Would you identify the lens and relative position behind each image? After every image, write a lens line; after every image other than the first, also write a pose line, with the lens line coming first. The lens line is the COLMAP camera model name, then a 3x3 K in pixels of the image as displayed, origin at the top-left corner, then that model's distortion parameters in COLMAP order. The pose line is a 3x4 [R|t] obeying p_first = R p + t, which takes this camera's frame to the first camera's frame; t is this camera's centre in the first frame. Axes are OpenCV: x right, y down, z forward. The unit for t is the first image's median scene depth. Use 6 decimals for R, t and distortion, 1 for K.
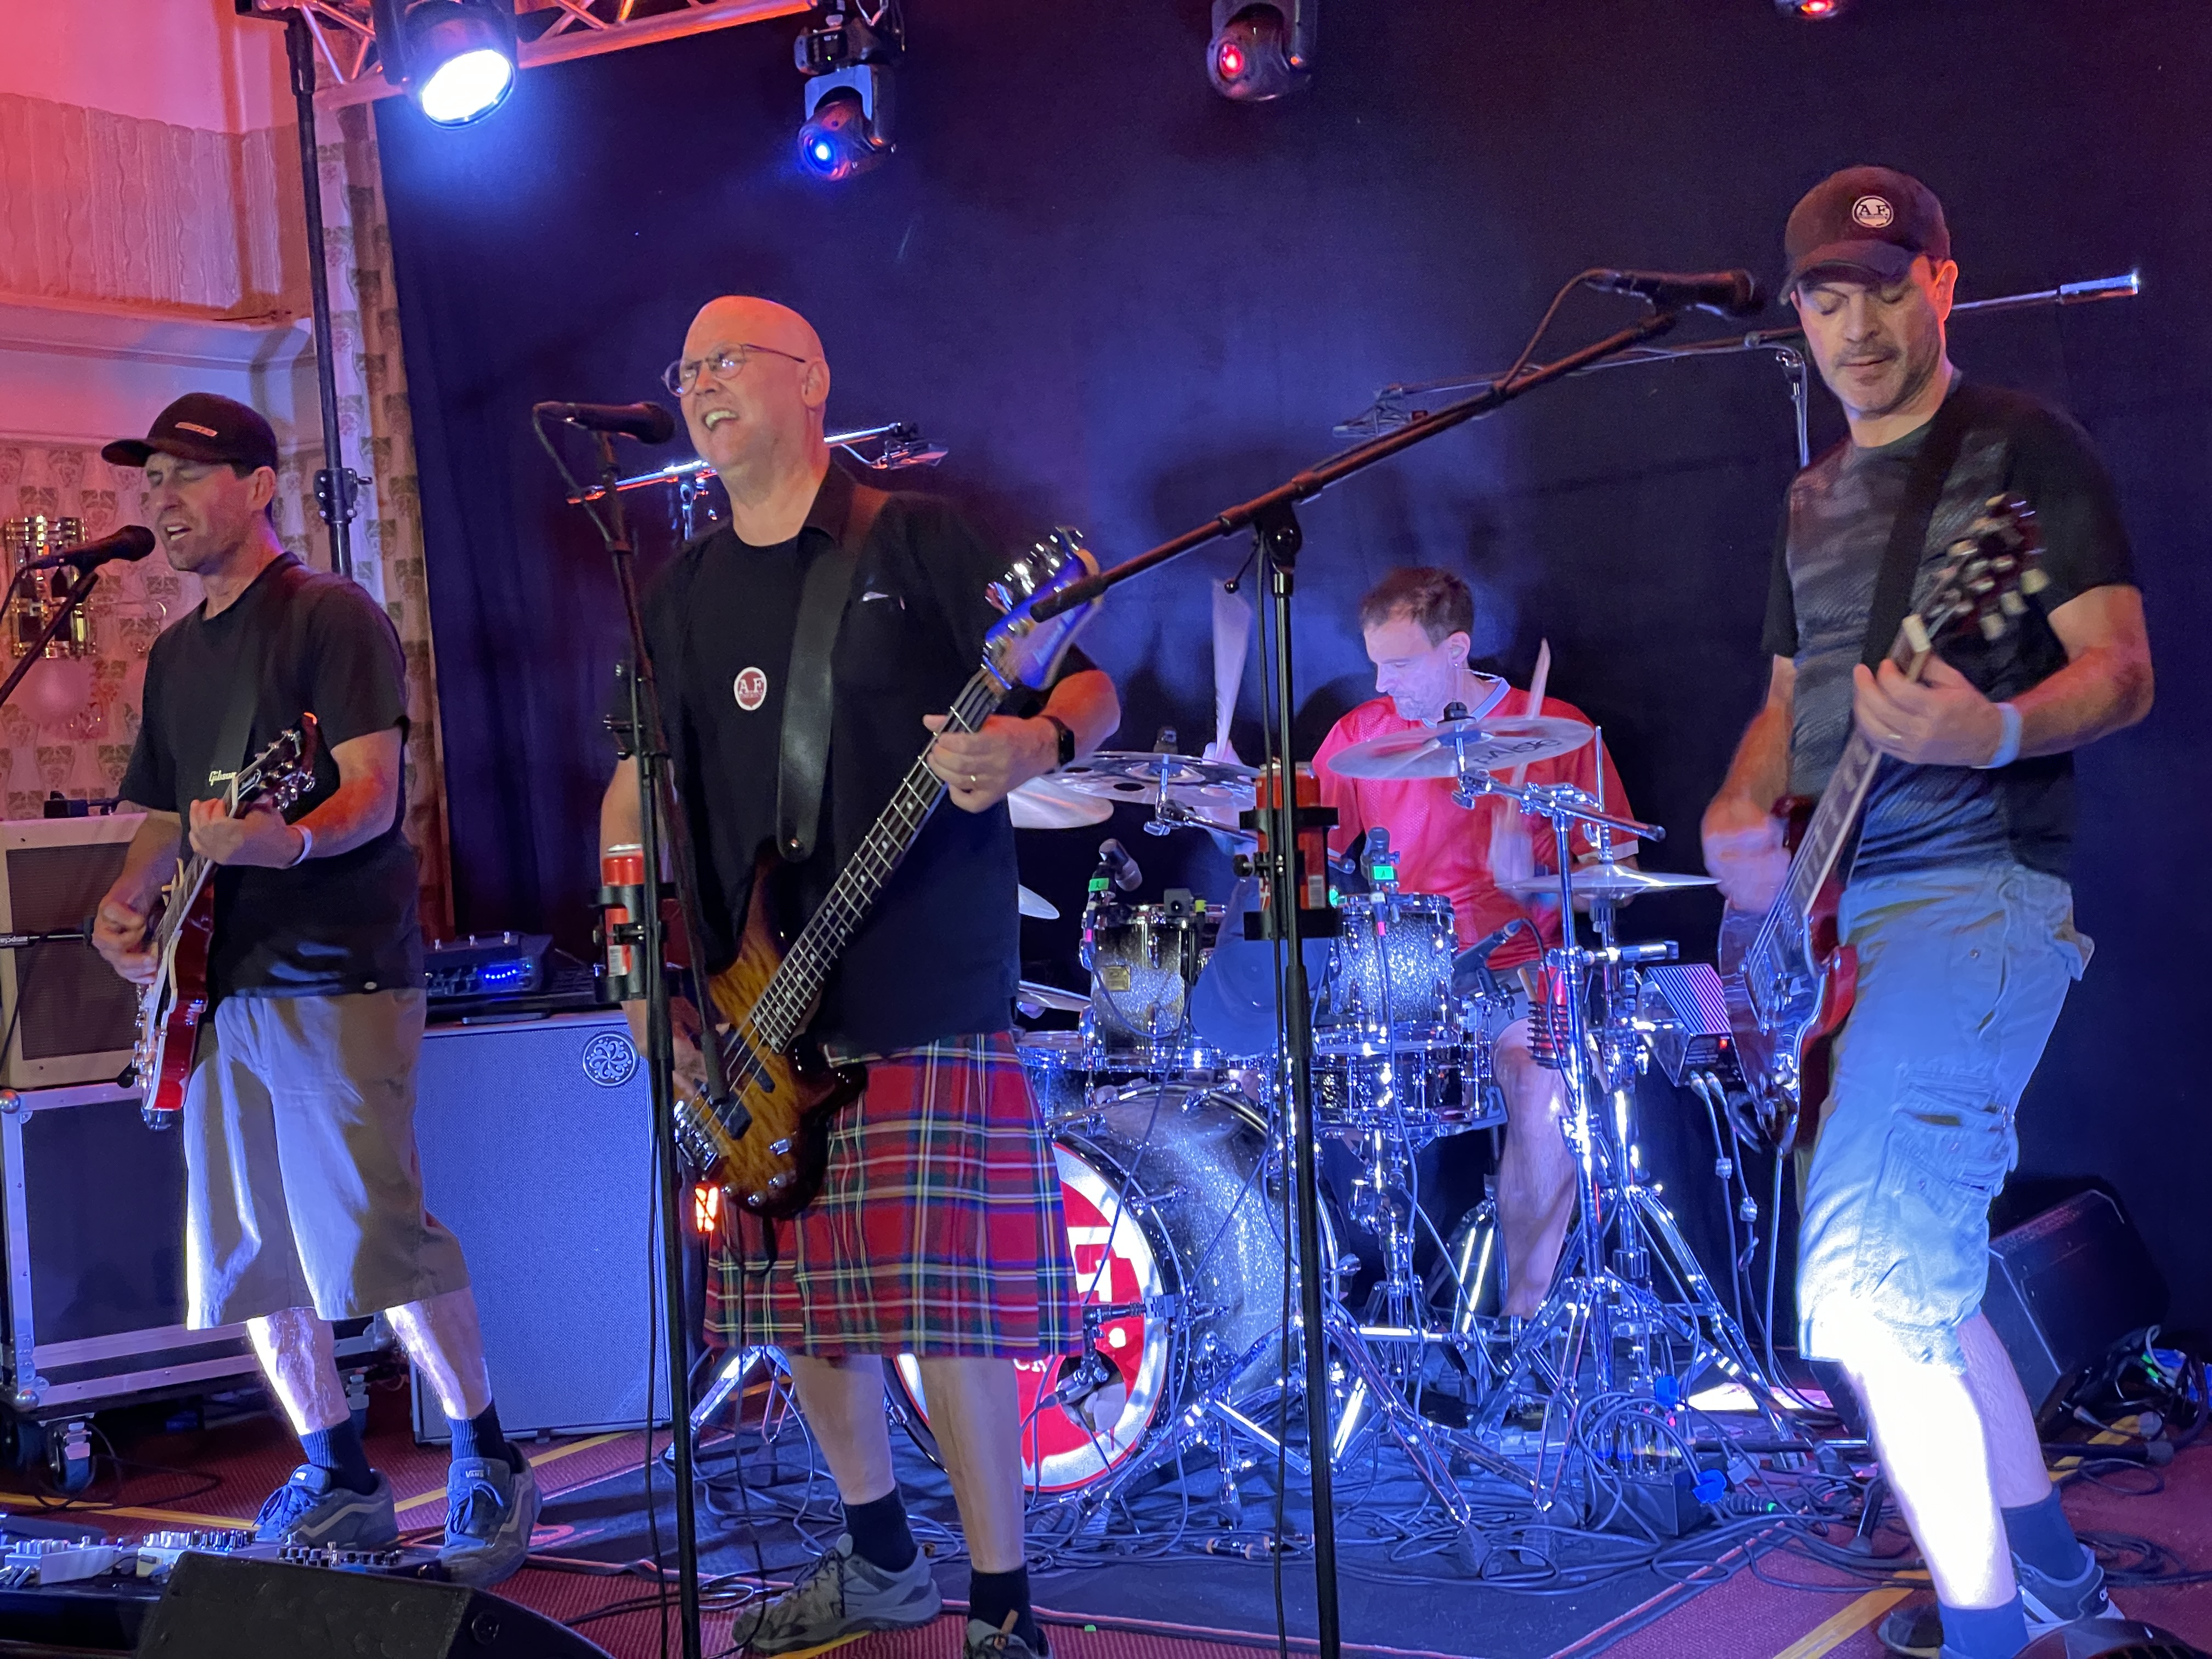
lens RADIAL K [[3298.1, 0, 1126.1], [0, 3298.1, 810.9], [0, 0, 1]] dist [0.123115, 0.000000]
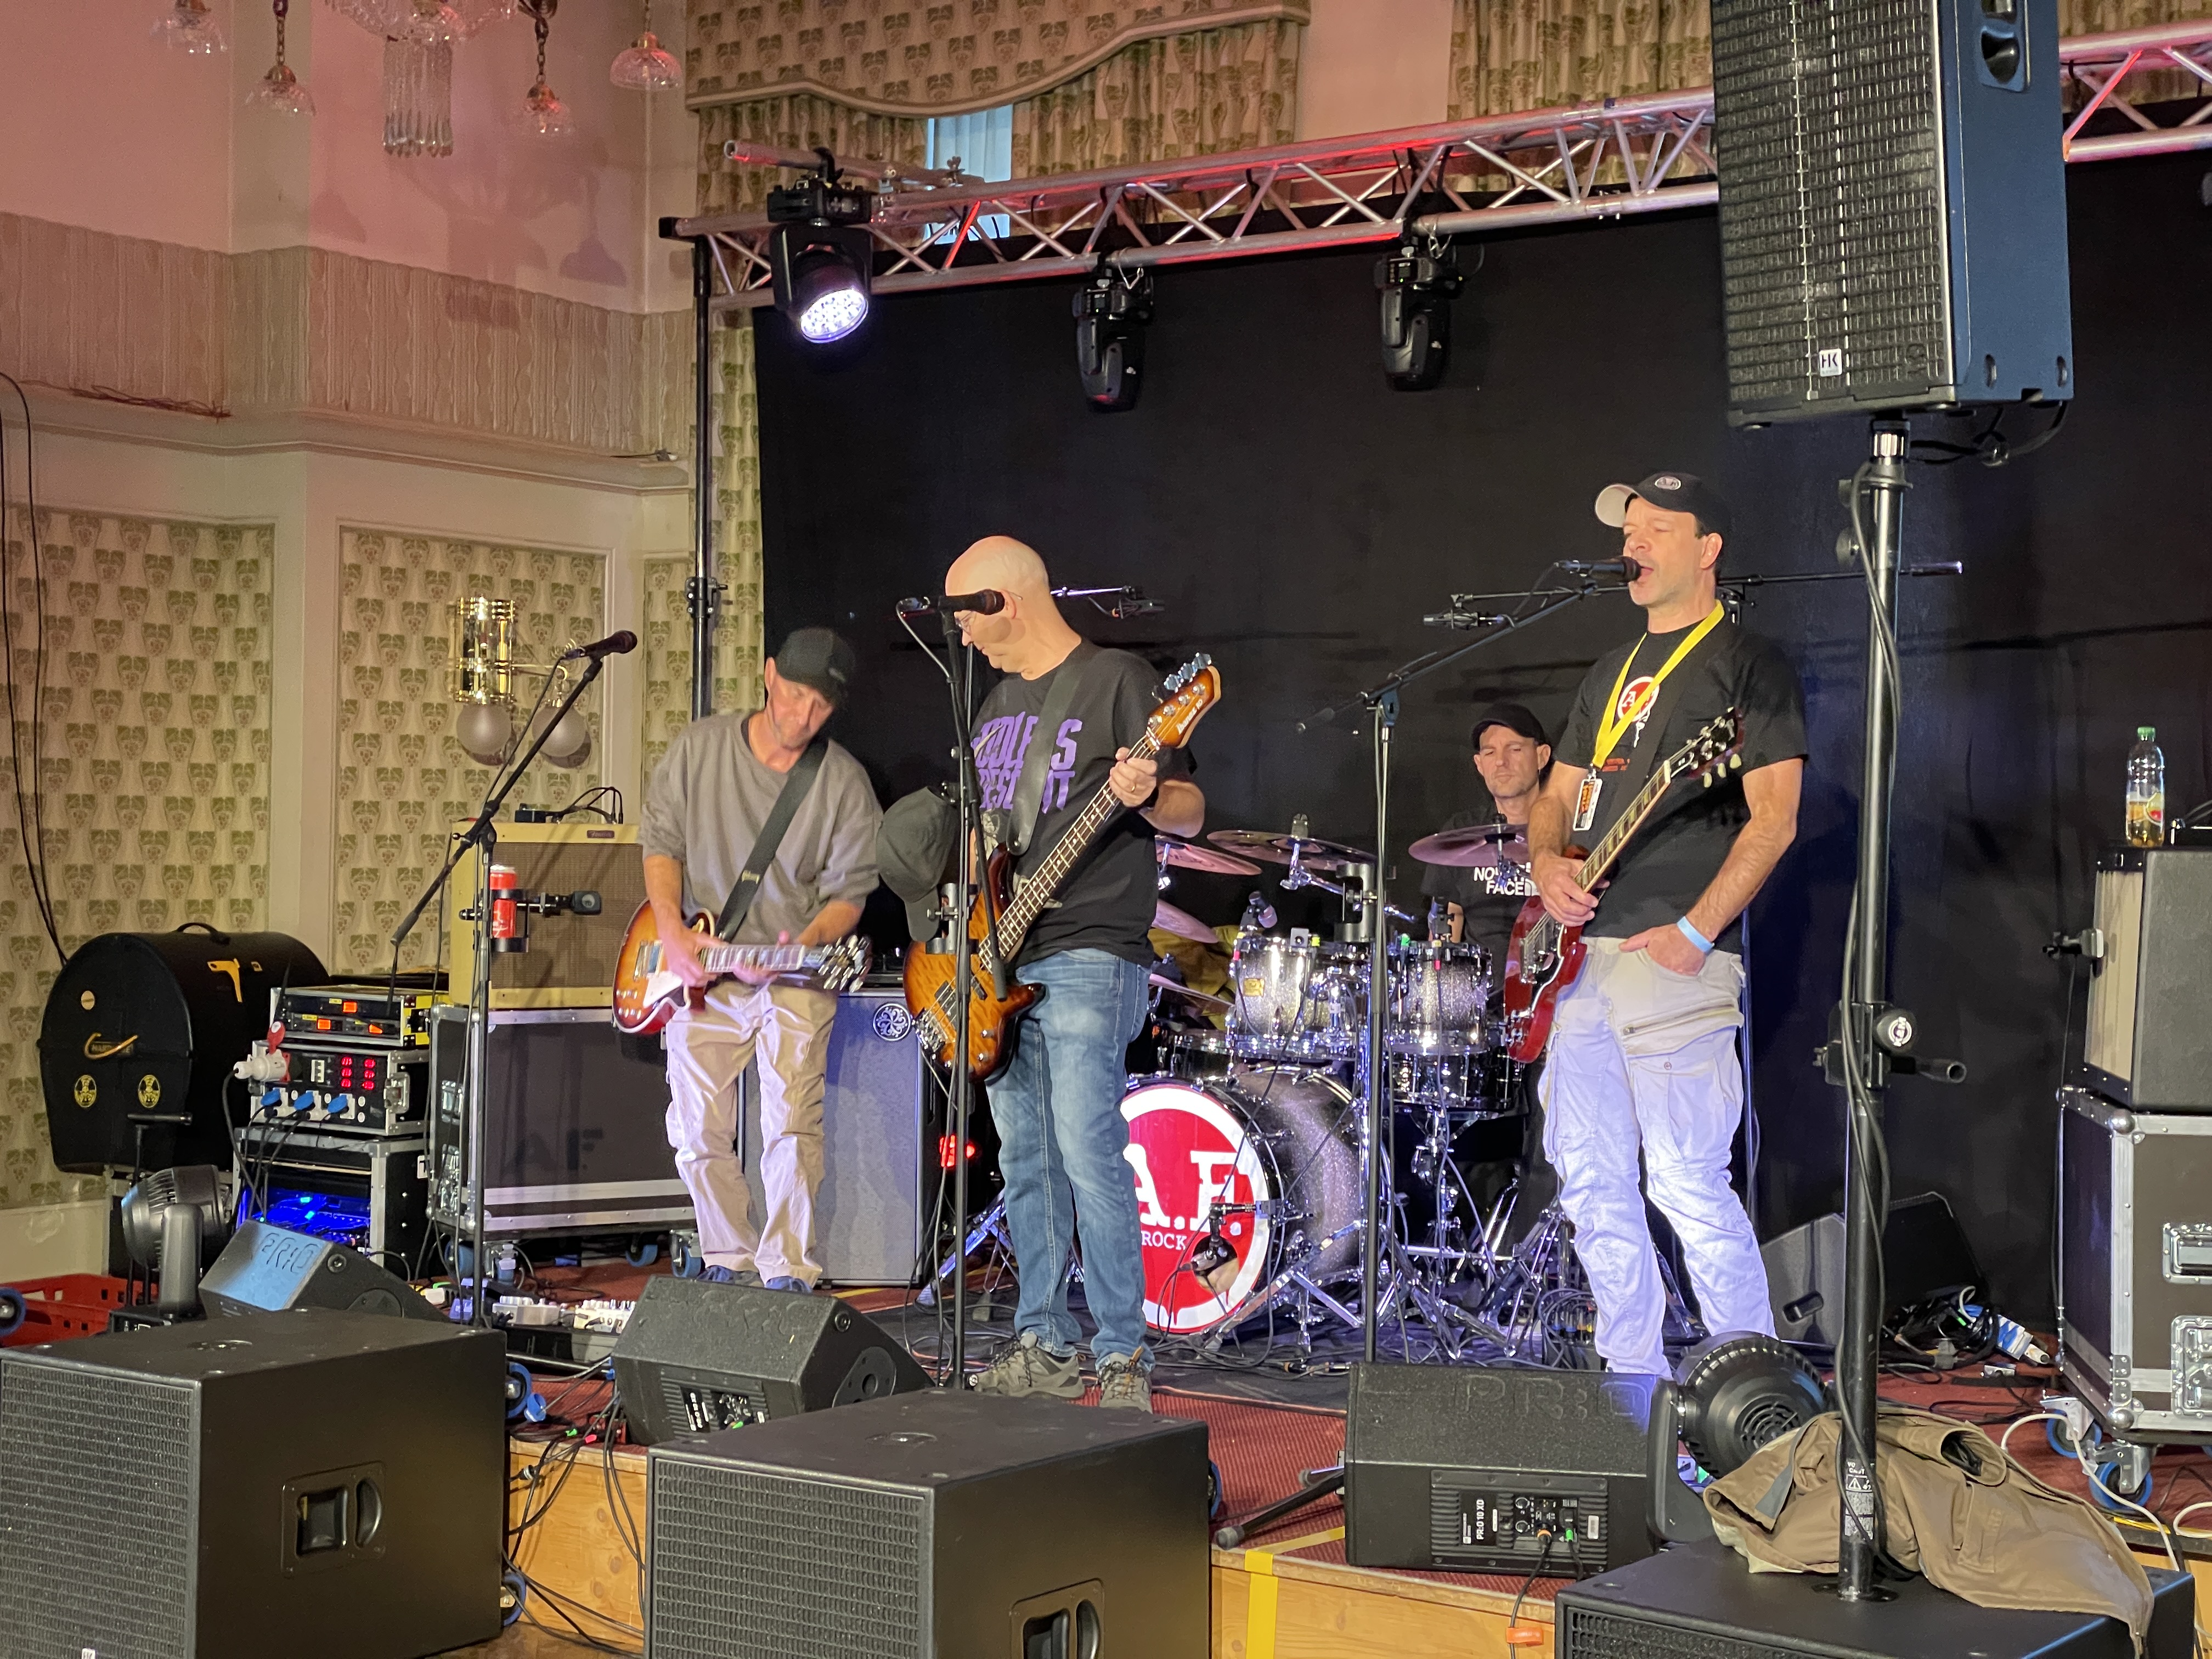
lens RADIAL K [[3298.1, 0, 1140.8], [0, 3298.1, 808.9], [0, 0, 1]] dist [0.123115, 0.000000]
pose [[0.996033, 0.074244, -0.049062, 0.012916], [-0.075466, 0.996870, -0.023540, 0.010915], [0.047161, 0.027150, 0.998518, -0.444696]]
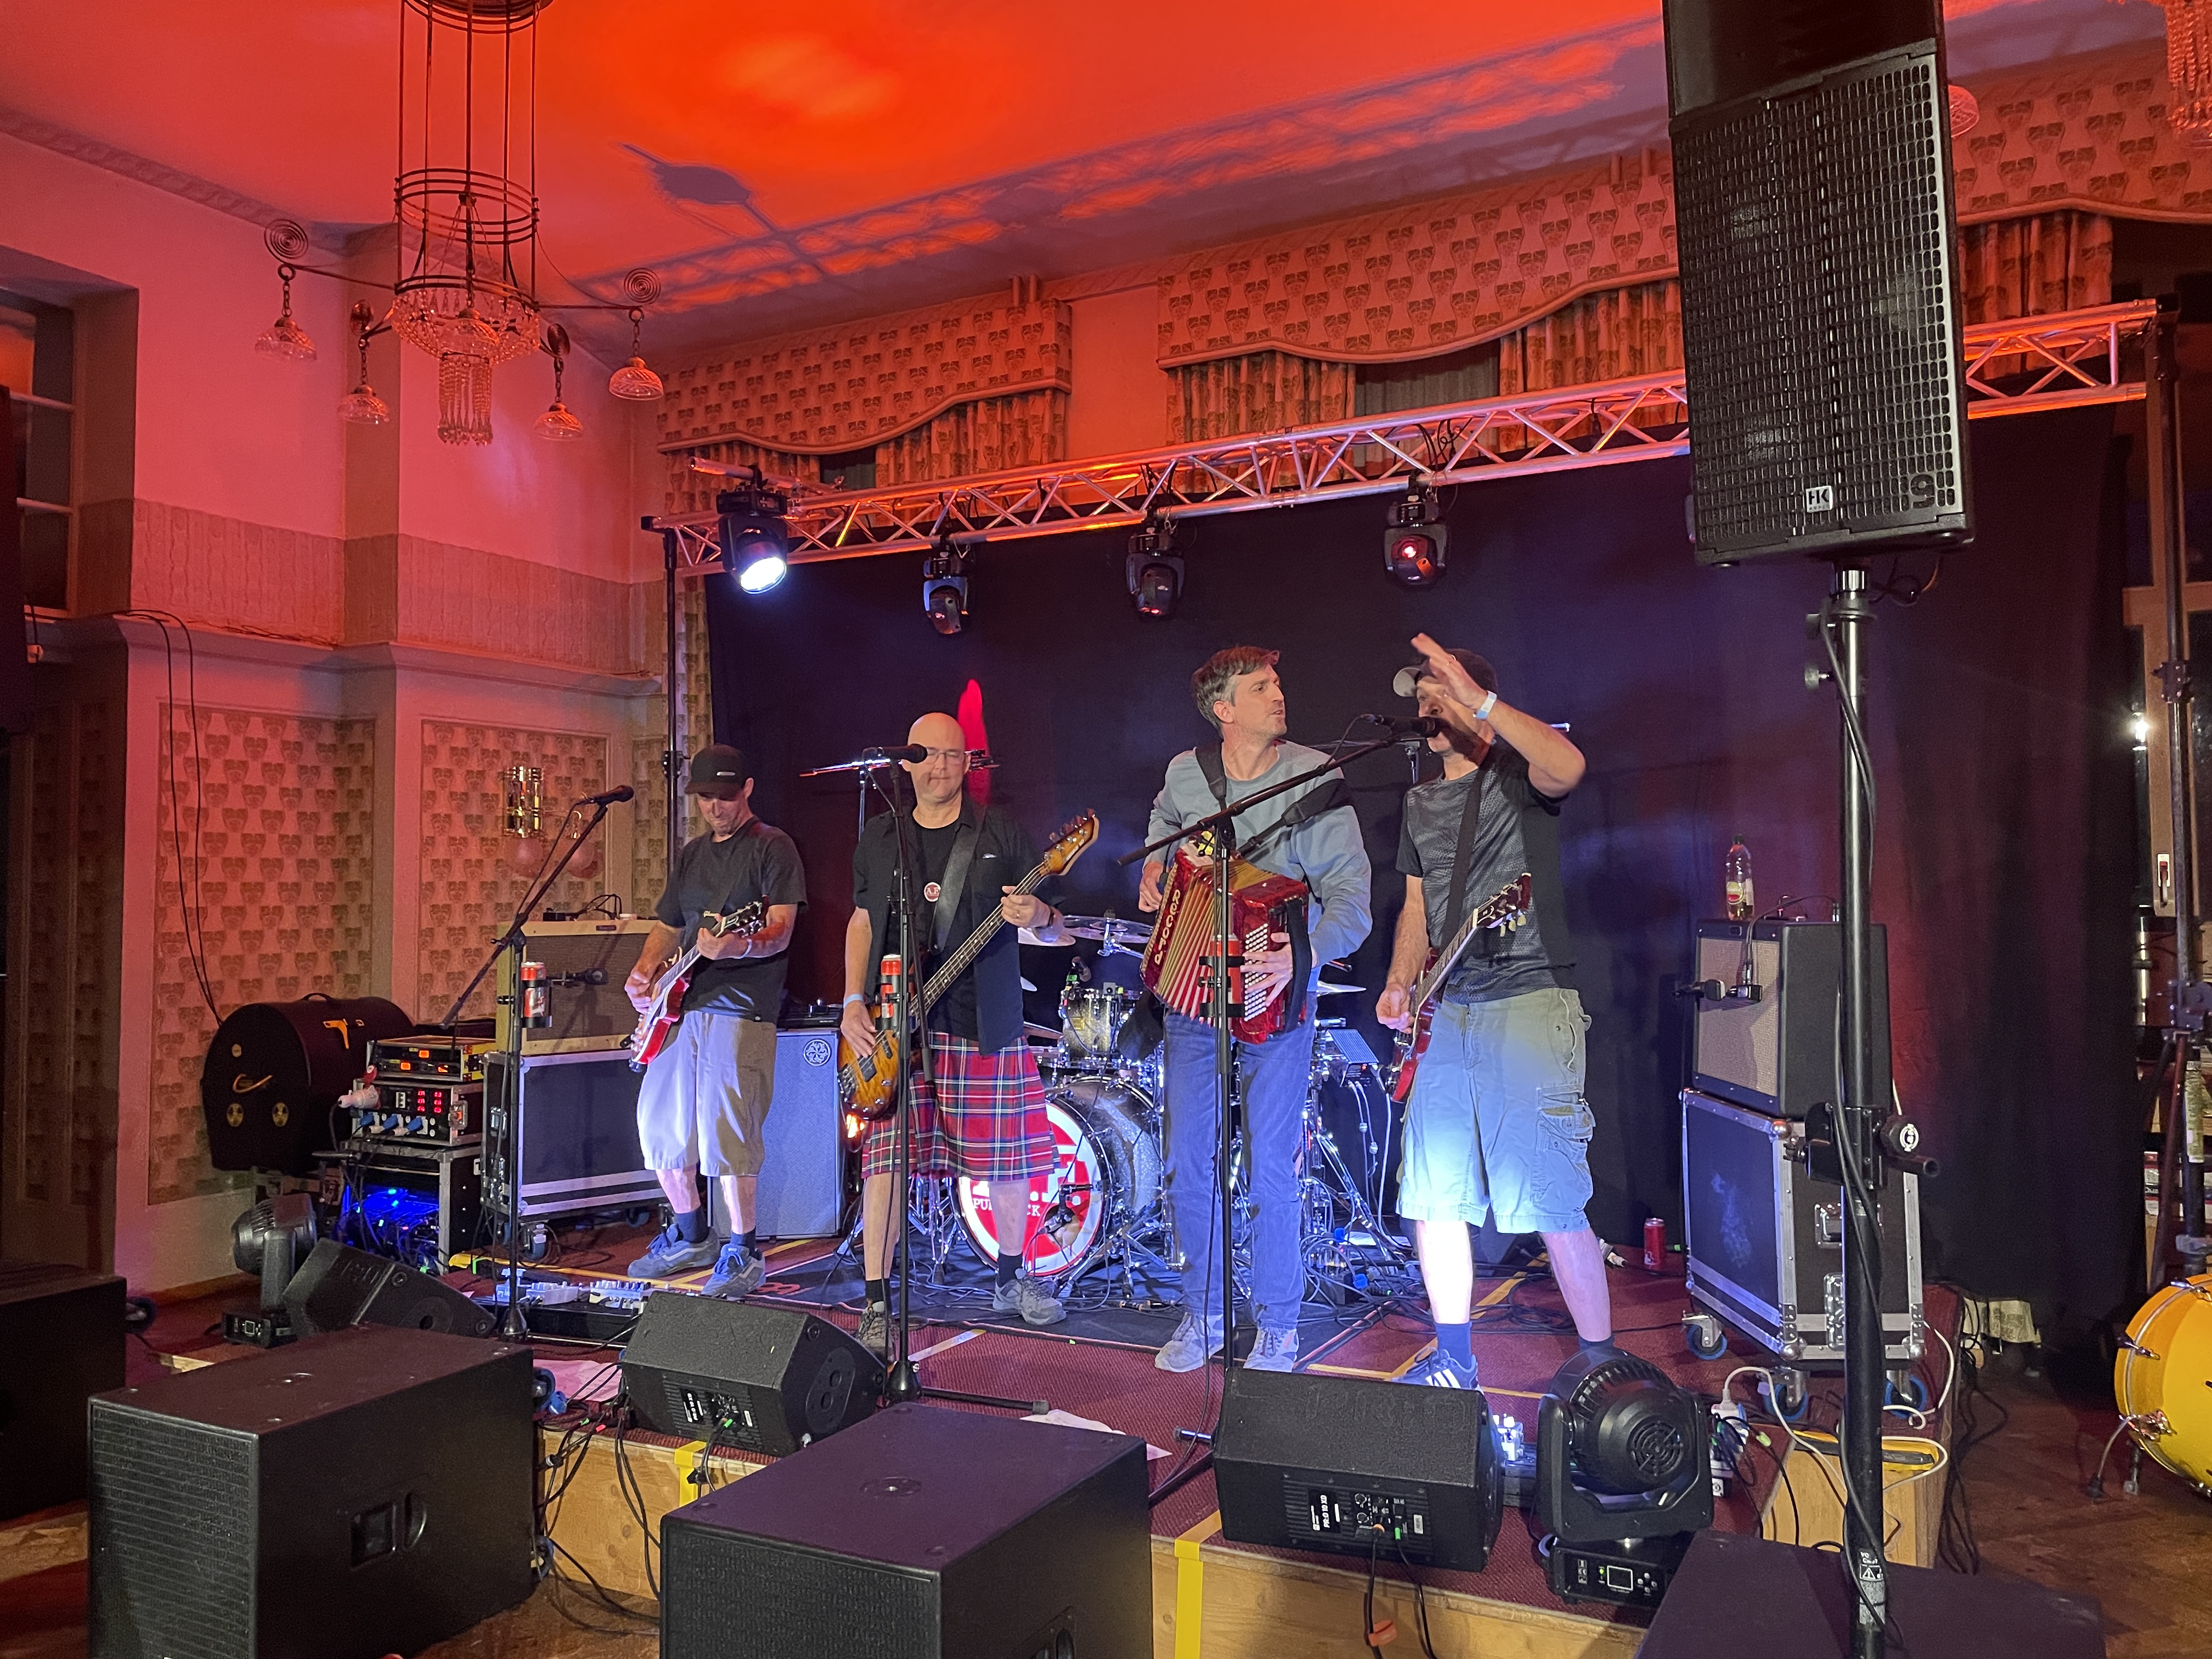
lens RADIAL K [[1667.1, 0, 1123.6], [0, 1667.1, 805.7], [0, 0, 1]] dist [0.086502, -0.112887]
pose [[0.994641, 0.054874, 0.087629, -0.074433], [-0.048371, 0.996033, -0.074689, -0.009068], [-0.091379, 0.070050, 0.993349, -0.056177]]
